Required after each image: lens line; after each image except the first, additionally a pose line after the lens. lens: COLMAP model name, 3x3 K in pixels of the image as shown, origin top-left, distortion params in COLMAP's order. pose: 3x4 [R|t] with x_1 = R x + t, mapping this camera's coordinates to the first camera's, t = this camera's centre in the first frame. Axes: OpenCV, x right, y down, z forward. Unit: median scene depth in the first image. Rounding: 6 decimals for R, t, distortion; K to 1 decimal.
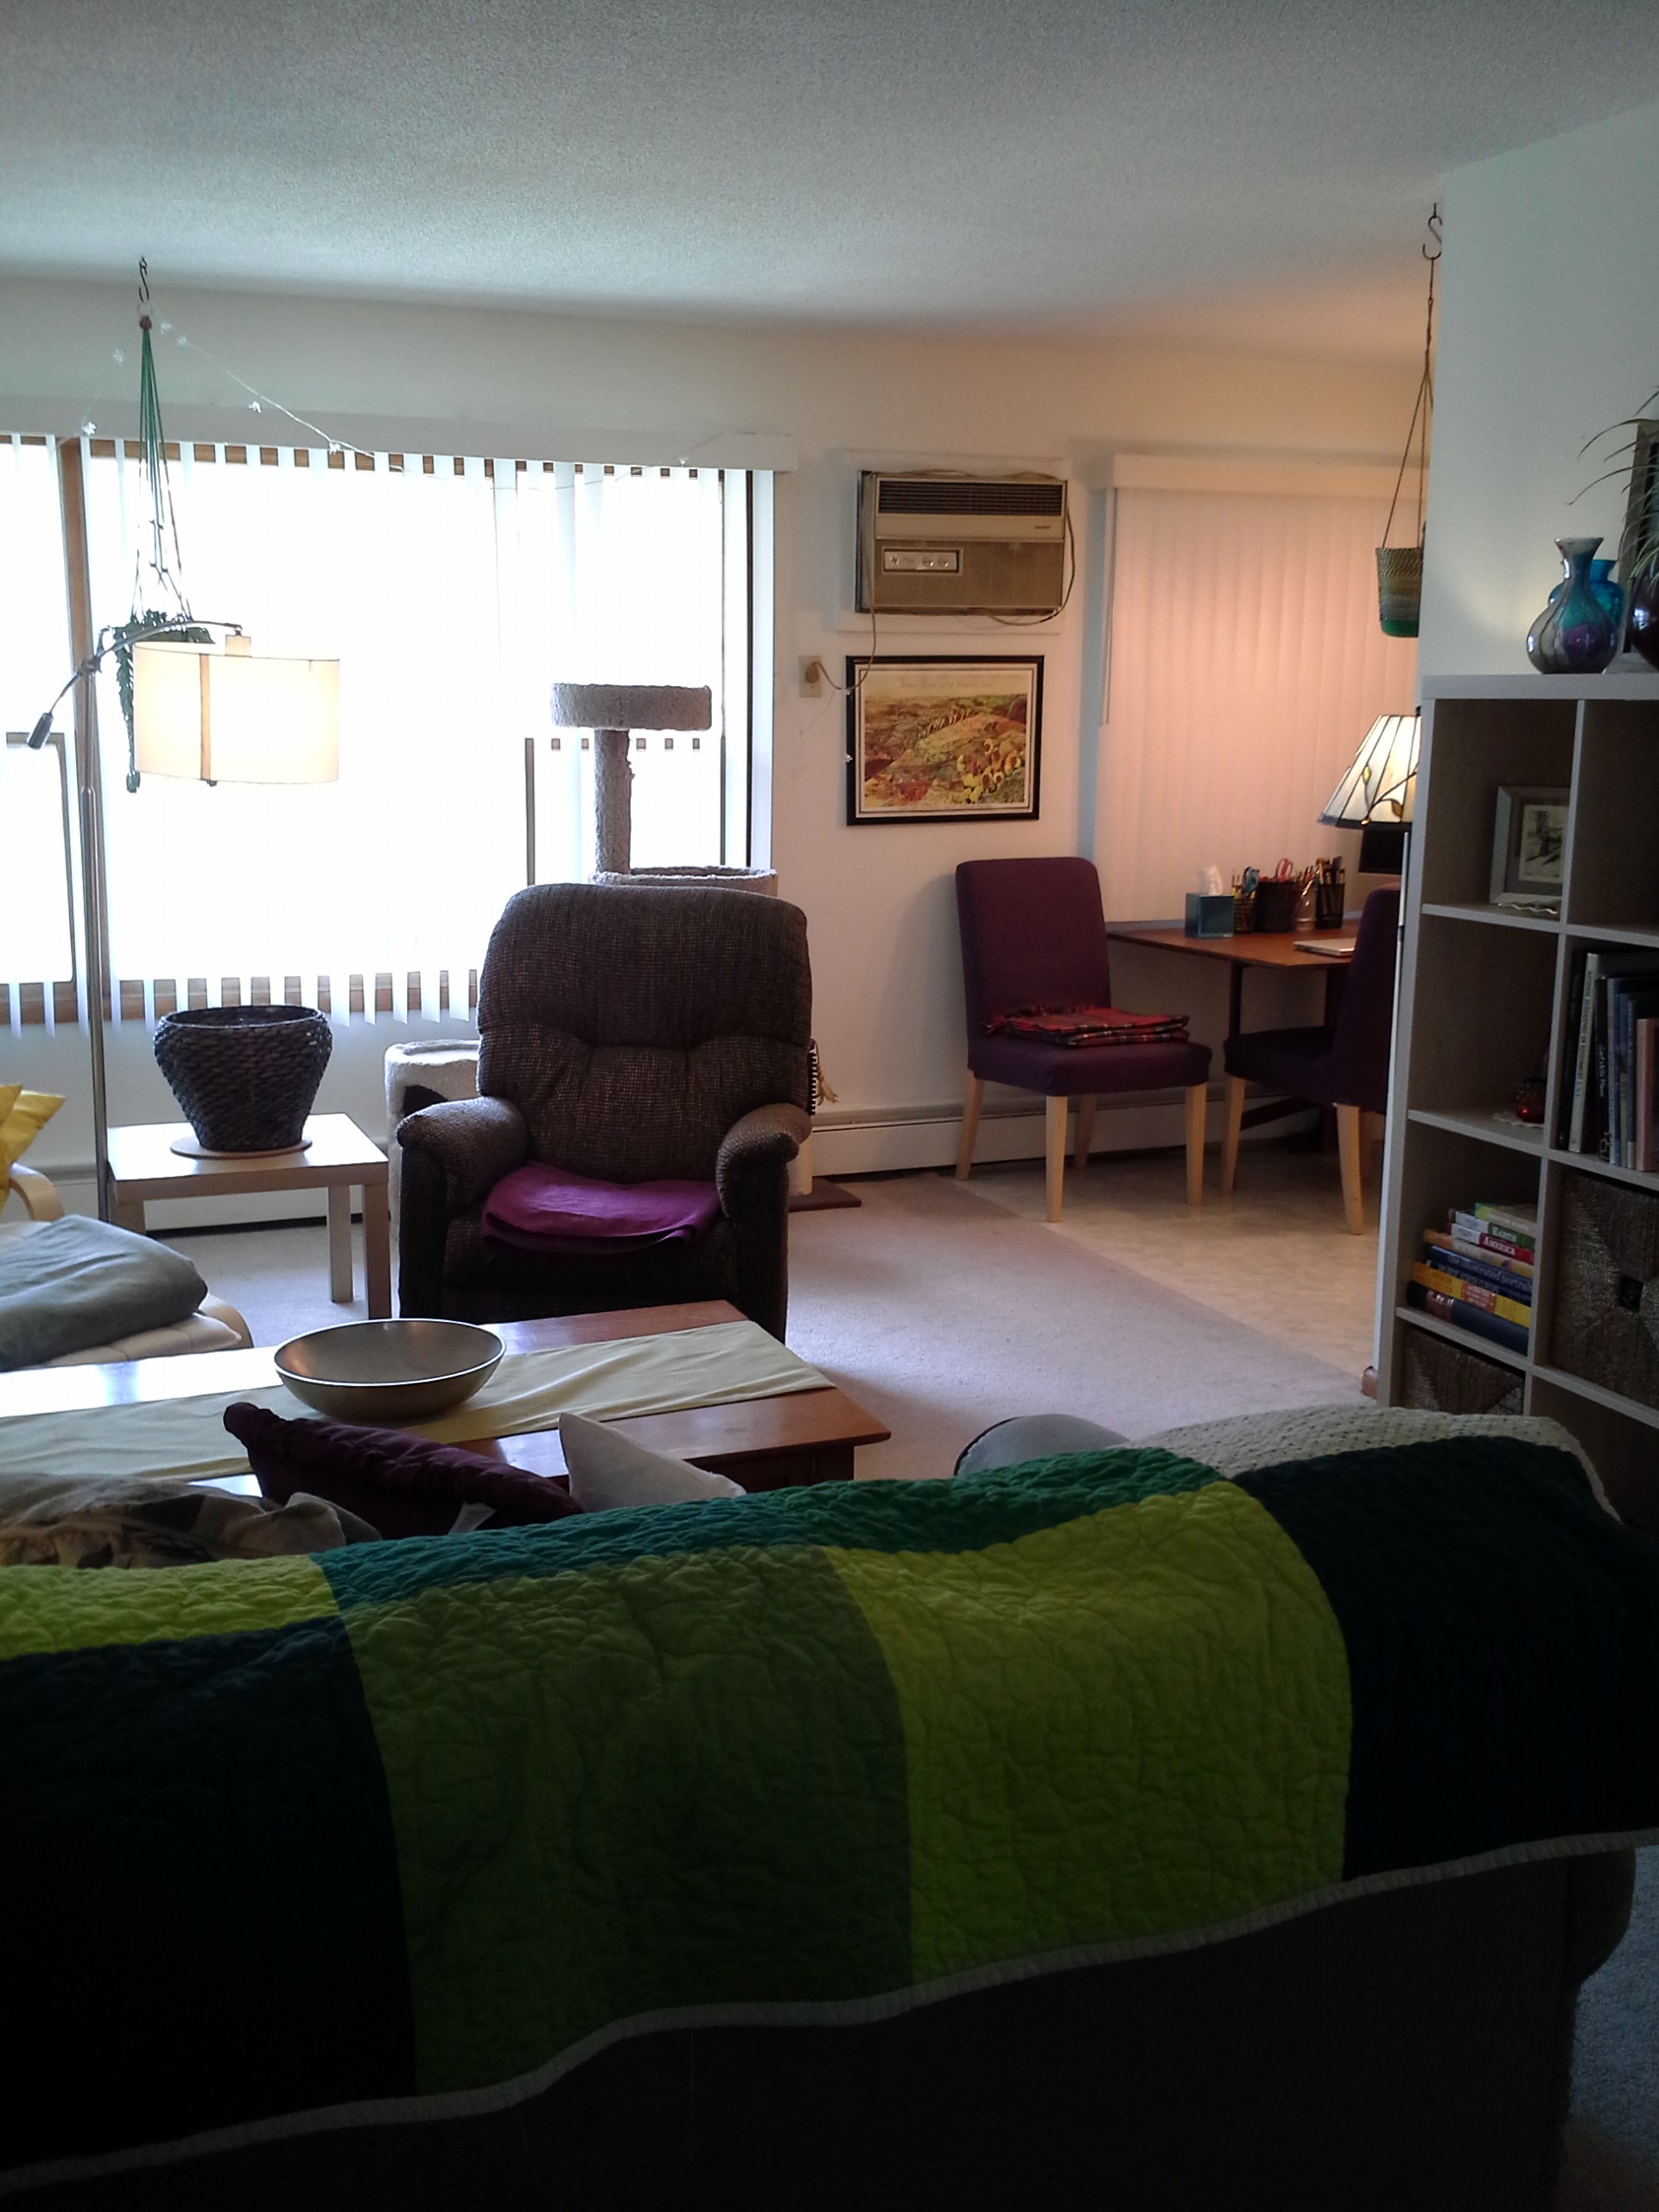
lens RADIAL K [[2156.5, 0, 798.6], [0, 2156.5, 1142.9], [0, 0, 1]] dist [0.263275, -0.709154]
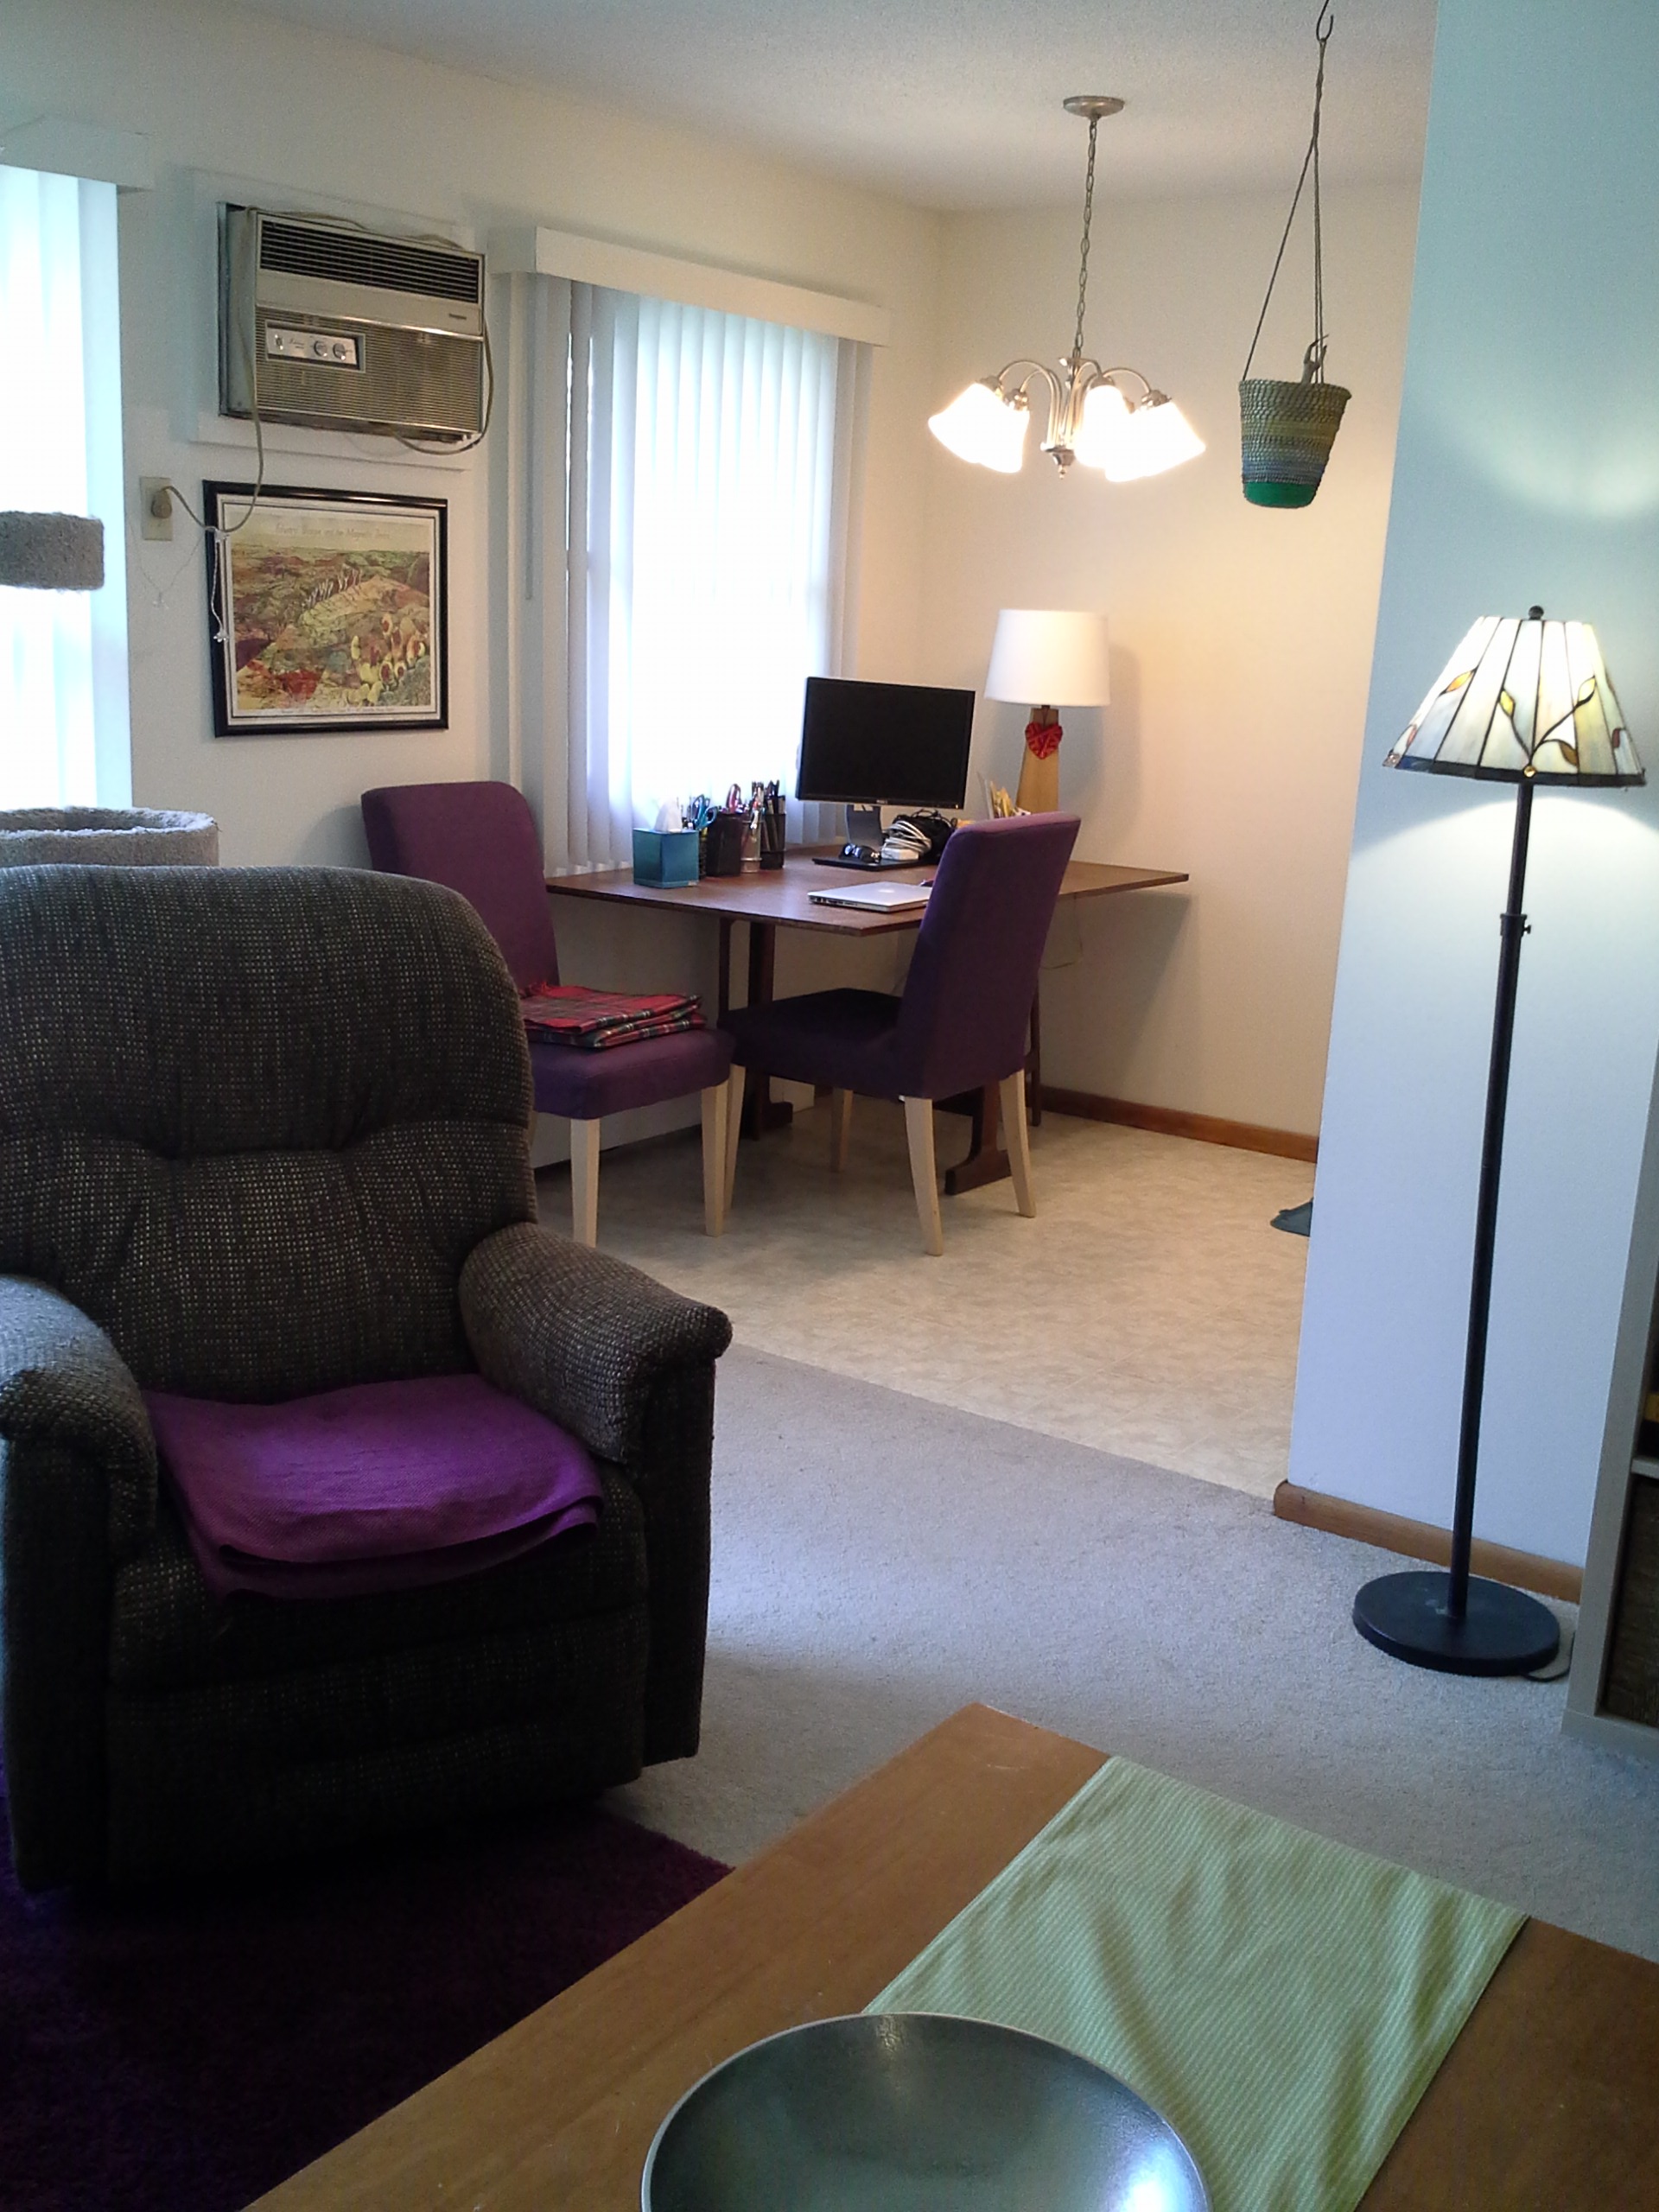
lens RADIAL K [[2156.5, 0, 798.6], [0, 2156.5, 1142.9], [0, 0, 1]] dist [0.263275, -0.709154]
pose [[0.846657, -0.100181, 0.522624, -0.193986], [0.069908, 0.994547, 0.077391, -0.062184], [-0.527527, -0.028988, 0.849043, 0.327697]]
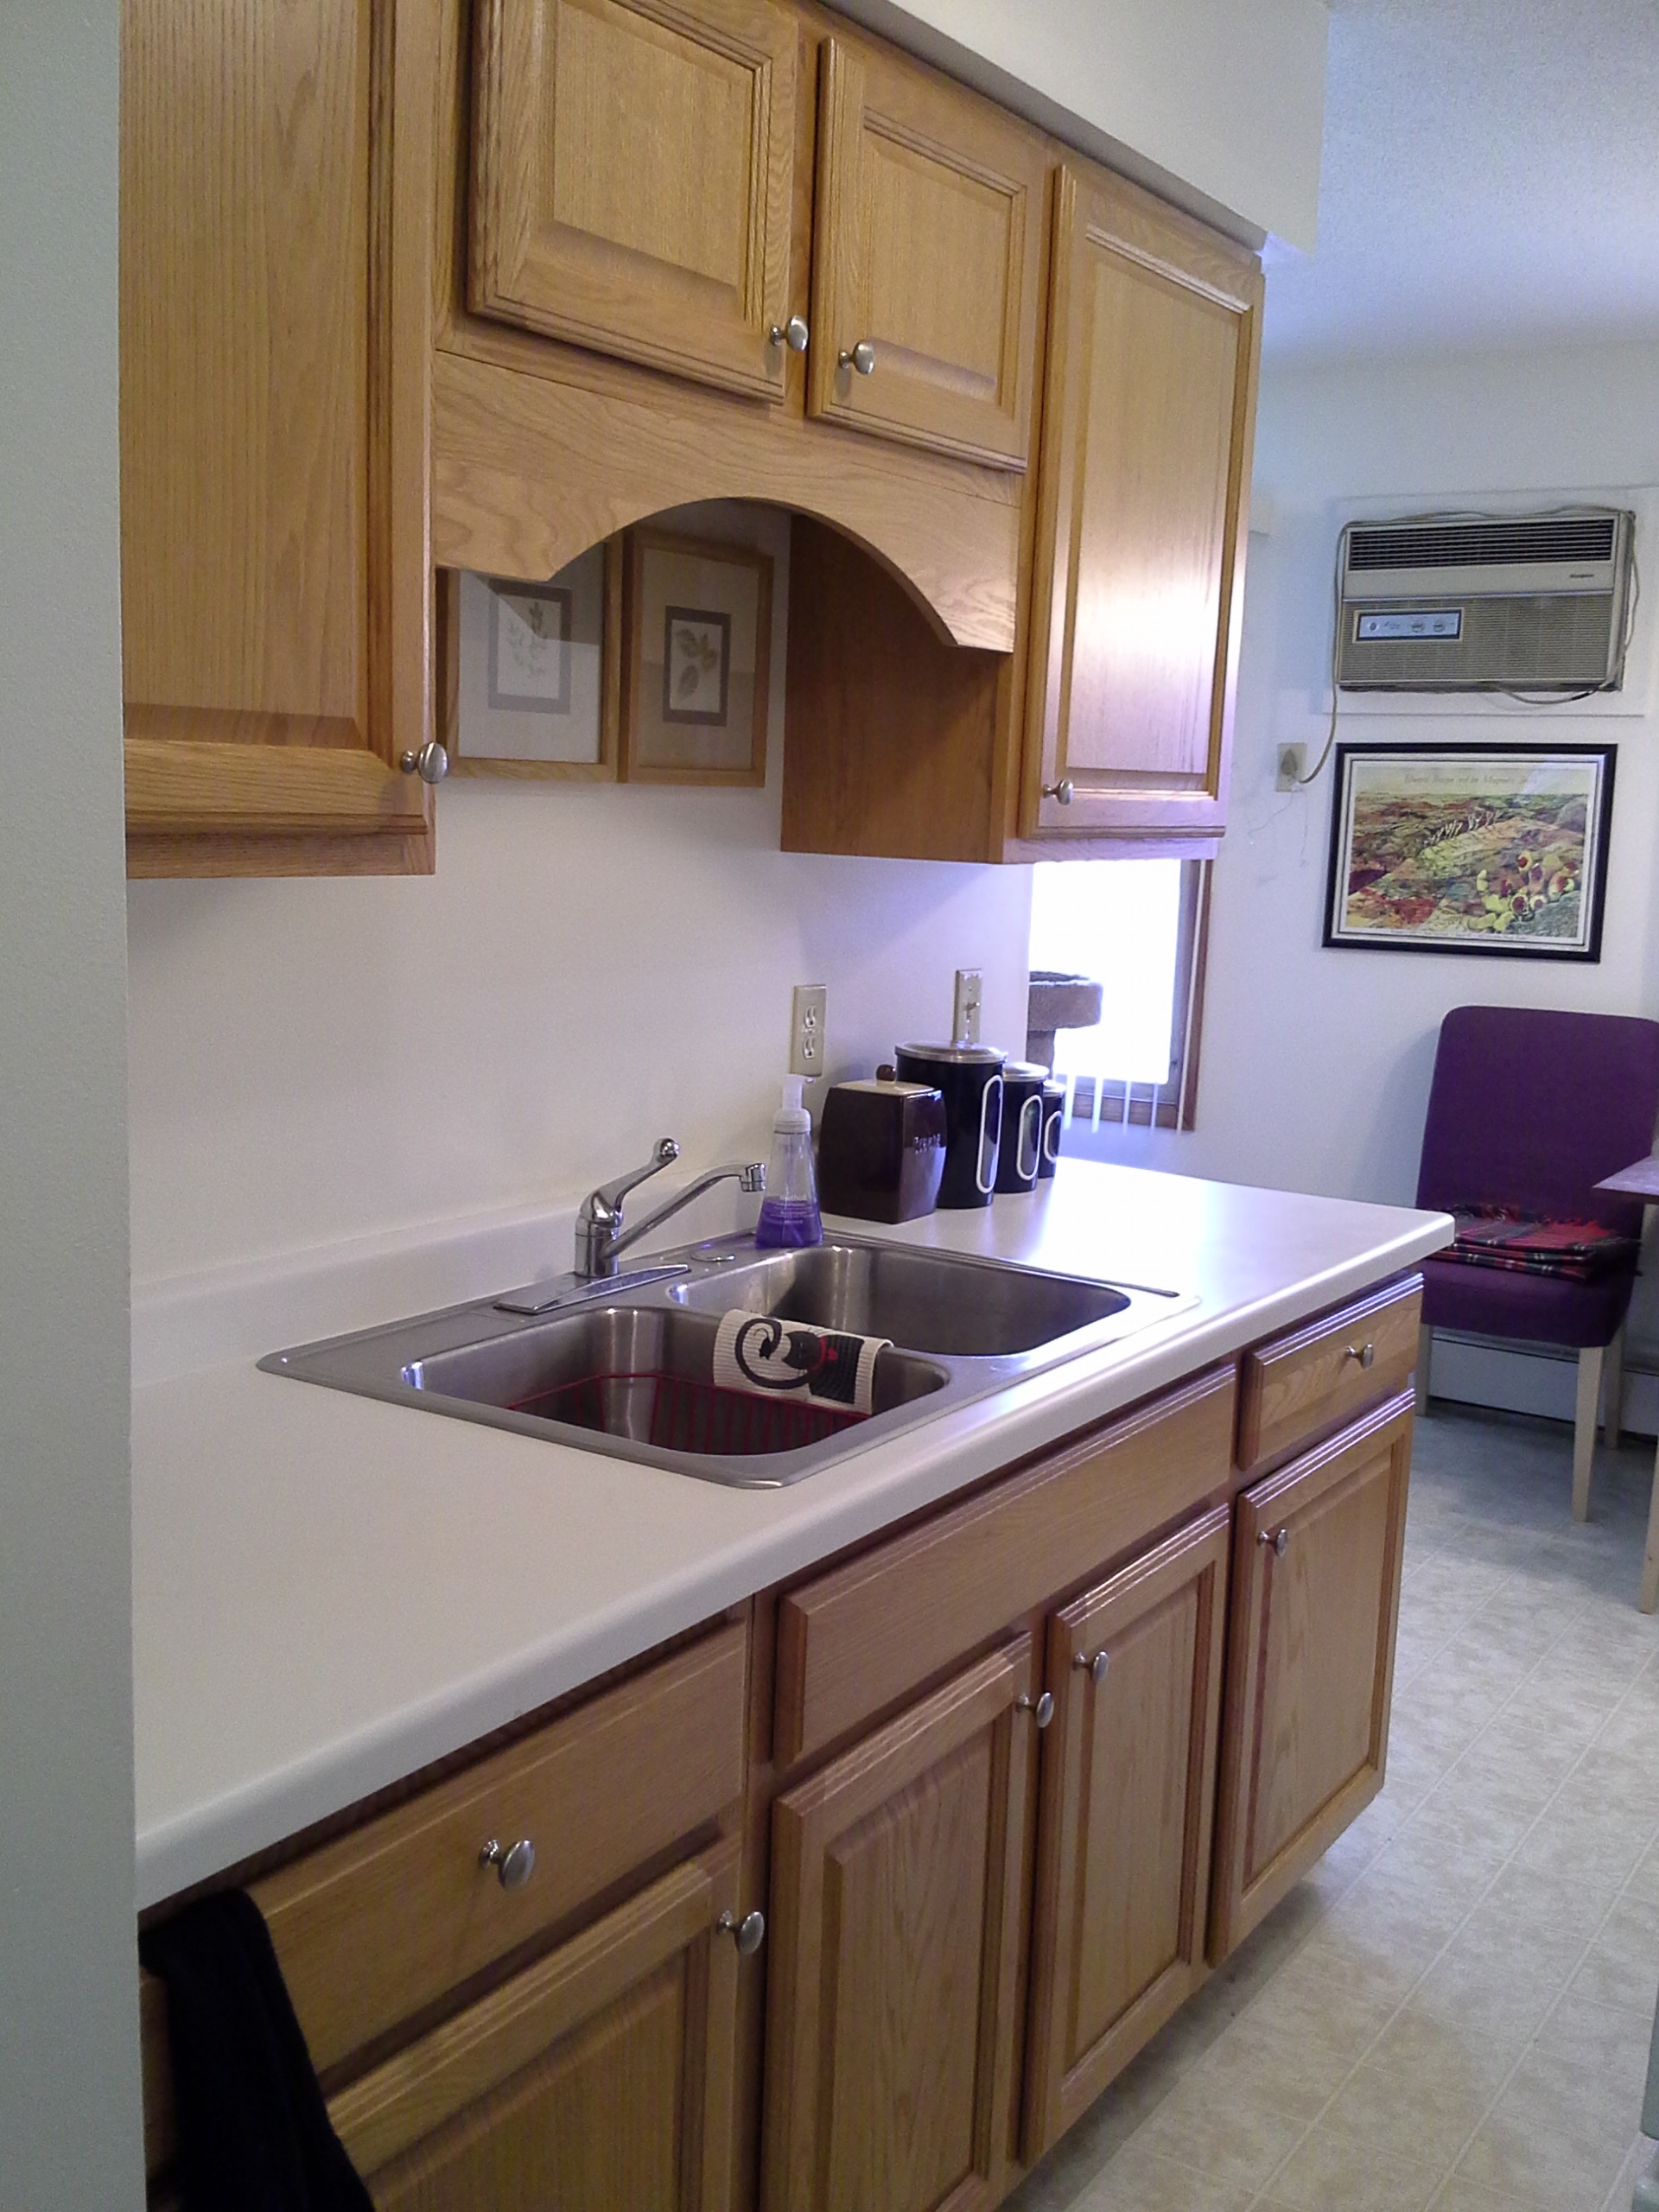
lens RADIAL K [[2156.5, 0, 798.6], [0, 2156.5, 1142.9], [0, 0, 1]] dist [0.263275, -0.709154]
pose [[0.564007, 0.147112, -0.812560, 0.597677], [-0.197237, 0.979522, 0.040435, -0.068830], [0.801869, 0.137462, 0.581473, 0.374145]]
